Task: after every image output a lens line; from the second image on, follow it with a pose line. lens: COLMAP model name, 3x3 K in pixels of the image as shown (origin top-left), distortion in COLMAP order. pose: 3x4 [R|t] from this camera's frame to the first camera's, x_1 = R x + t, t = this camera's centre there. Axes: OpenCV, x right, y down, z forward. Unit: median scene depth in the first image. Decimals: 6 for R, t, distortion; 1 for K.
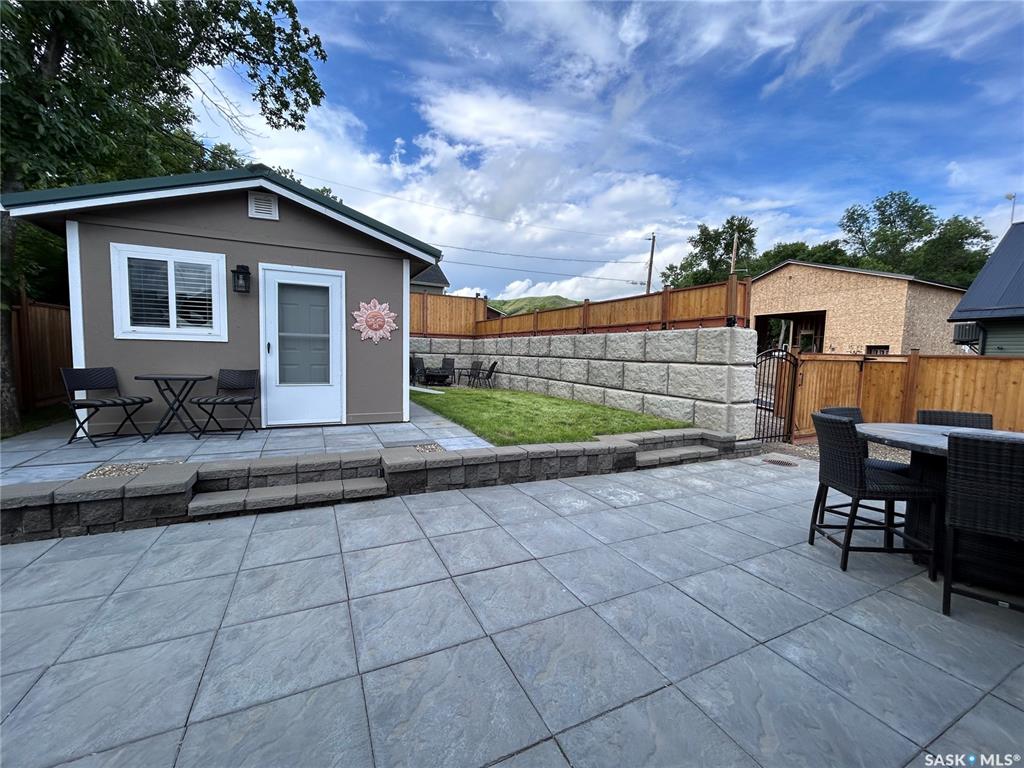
lens RADIAL K [[412.2, 0, 511.9], [0, 412.2, 384.1], [0, 0, 1]] dist [0.007847, -0.000734]
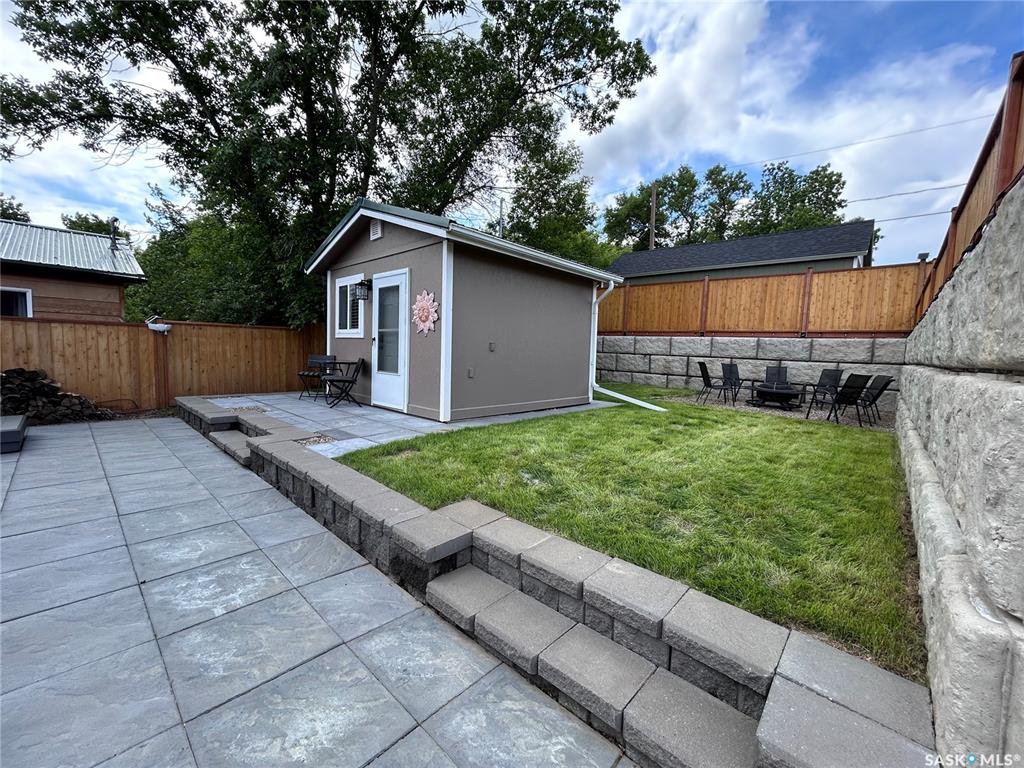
lens RADIAL K [[412.2, 0, 513.2], [0, 412.2, 384.7], [0, 0, 1]] dist [0.007847, -0.000734]
pose [[0.365136, 0.064274, -0.928733, 0.866946], [-0.095647, 0.994925, 0.031251, -0.044210], [0.926028, 0.077420, 0.369431, 1.113253]]
